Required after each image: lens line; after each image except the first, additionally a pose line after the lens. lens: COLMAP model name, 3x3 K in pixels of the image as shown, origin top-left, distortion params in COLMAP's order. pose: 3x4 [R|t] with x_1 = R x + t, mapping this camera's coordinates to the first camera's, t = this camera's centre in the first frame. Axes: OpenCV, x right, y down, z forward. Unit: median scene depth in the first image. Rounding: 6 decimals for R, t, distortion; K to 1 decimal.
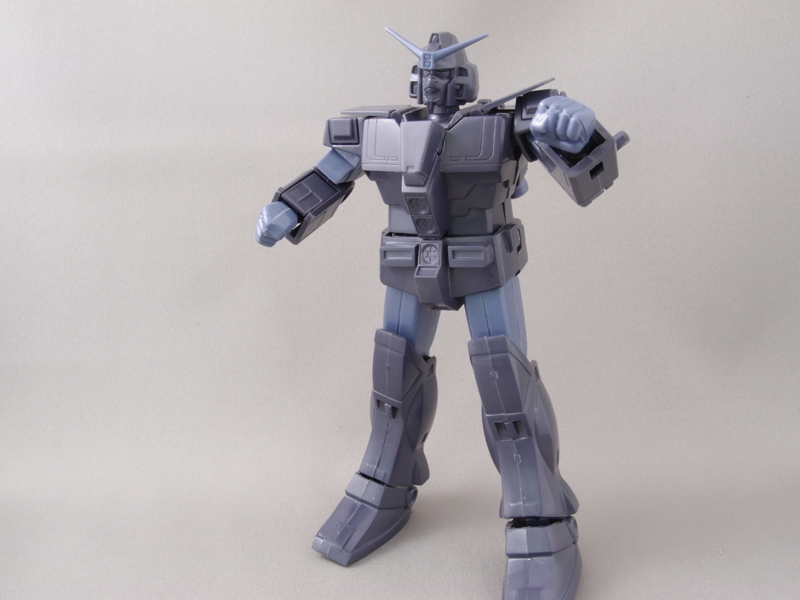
lens RADIAL K [[638.5, 0, 410.8], [0, 638.5, 290.4], [0, 0, 1]] dist [-0.085864, 0.041629]
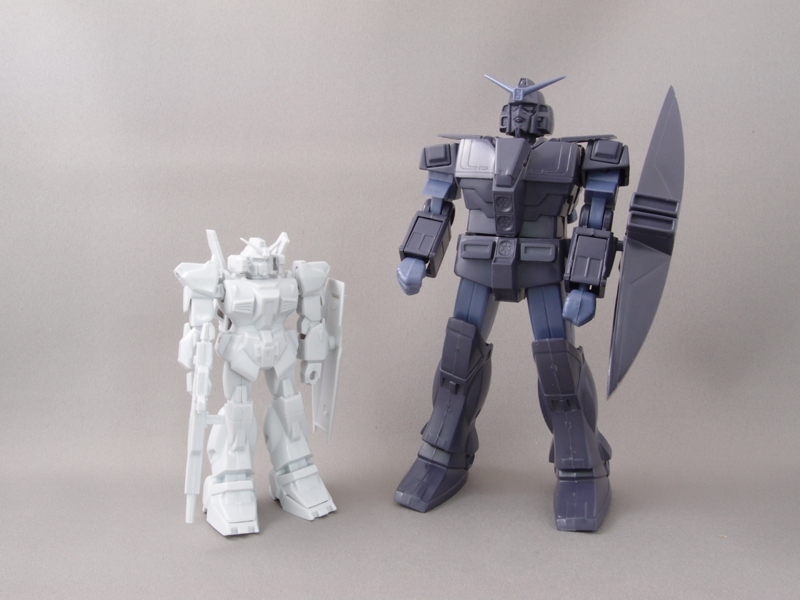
lens RADIAL K [[635.8, 0, 402.8], [0, 635.8, 288.2], [0, 0, 1]] dist [-0.064790, 0.016082]
pose [[0.999661, 0.024734, -0.008095, -0.147734], [-0.025095, 0.998531, -0.048024, 0.079083], [0.006896, 0.048211, 0.998813, -0.216535]]
